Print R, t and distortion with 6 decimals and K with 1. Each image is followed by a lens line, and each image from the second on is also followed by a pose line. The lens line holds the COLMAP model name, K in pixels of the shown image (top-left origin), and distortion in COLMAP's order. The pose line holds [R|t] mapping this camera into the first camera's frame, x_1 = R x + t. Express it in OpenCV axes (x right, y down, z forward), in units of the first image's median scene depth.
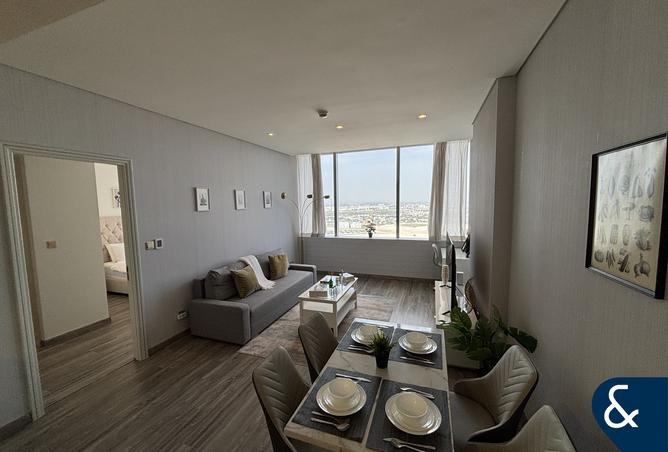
lens RADIAL K [[268.2, 0, 334.0], [0, 268.2, 226.0], [0, 0, 1]] dist [0.000048, 0.000010]
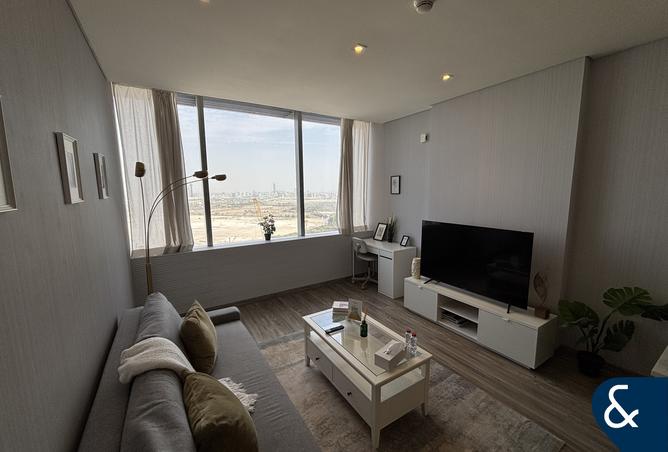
lens RADIAL K [[268.2, 0, 334.0], [0, 268.2, 226.0], [0, 0, 1]] dist [0.000048, 0.000010]
pose [[0.608291, -0.089796, 0.788618, -0.315714], [0.066617, 0.995850, 0.062008, -0.027490], [-0.790913, 0.014816, 0.611749, 0.437330]]
